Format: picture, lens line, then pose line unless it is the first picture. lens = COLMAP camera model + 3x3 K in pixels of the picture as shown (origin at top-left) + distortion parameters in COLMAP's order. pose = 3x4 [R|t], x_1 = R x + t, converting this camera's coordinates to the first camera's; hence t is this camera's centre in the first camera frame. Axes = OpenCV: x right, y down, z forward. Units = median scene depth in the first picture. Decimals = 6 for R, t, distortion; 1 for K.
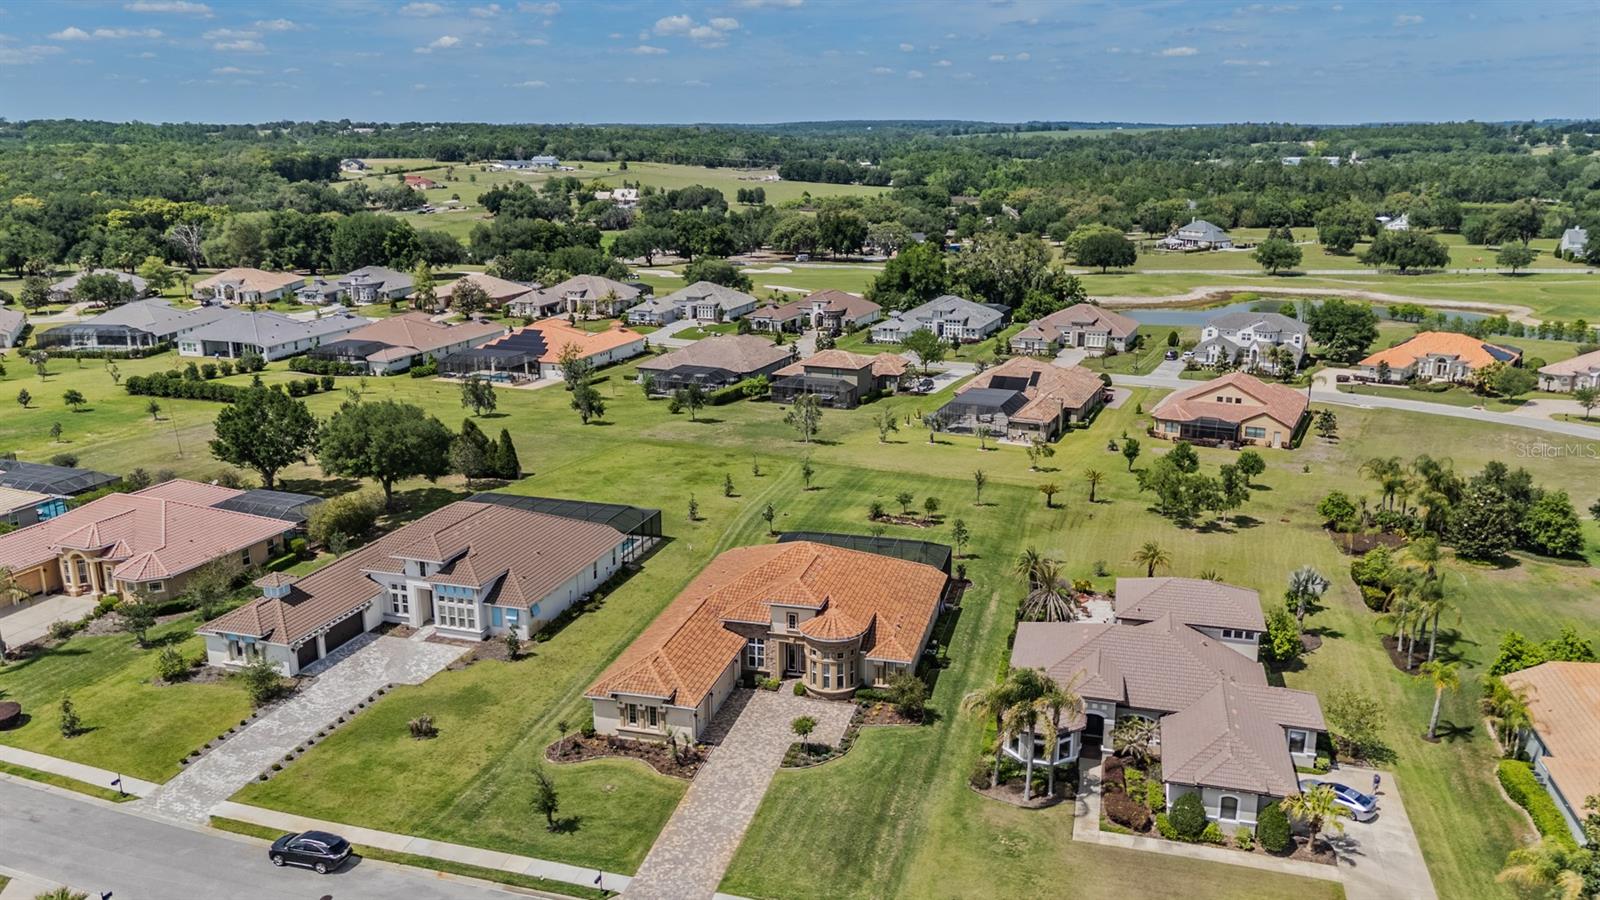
lens RADIAL K [[1213.4, 0, 832.2], [0, 1213.4, 470.1], [0, 0, 1]] dist [0.102070, -0.129779]
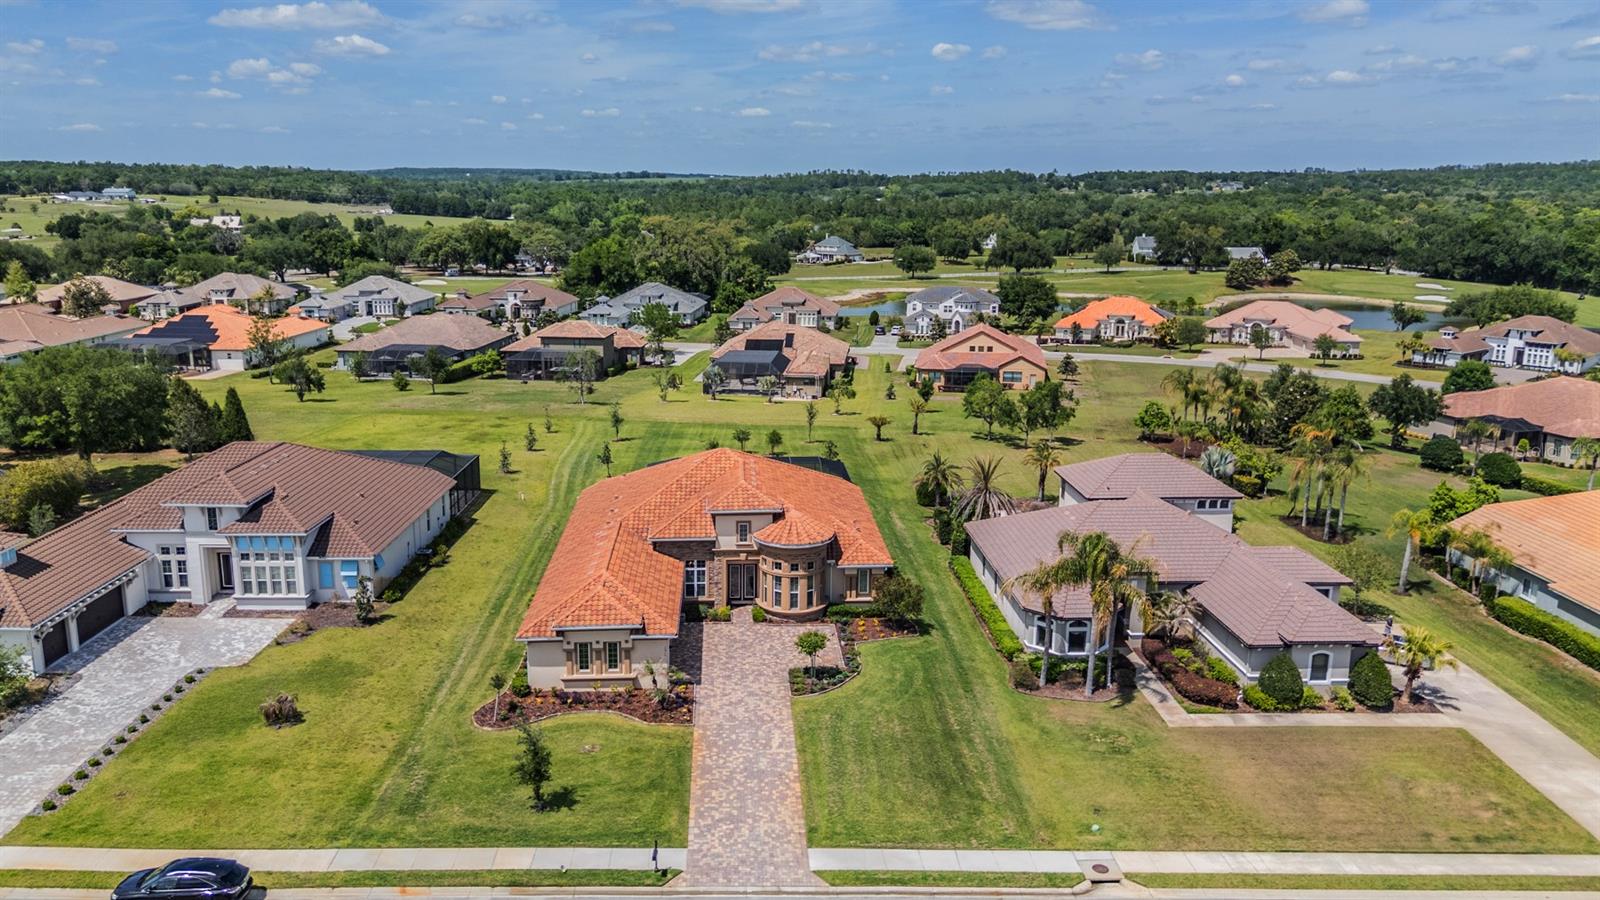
lens RADIAL K [[1172.4, 0, 800.0], [0, 1172.4, 450.0], [0, 0, 1]] dist [0.085060, -0.094898]
pose [[0.955183, -0.066870, 0.288366, -0.197632], [0.080551, 0.996106, -0.035828, 0.091318], [-0.284847, 0.057450, 0.956850, 0.215912]]
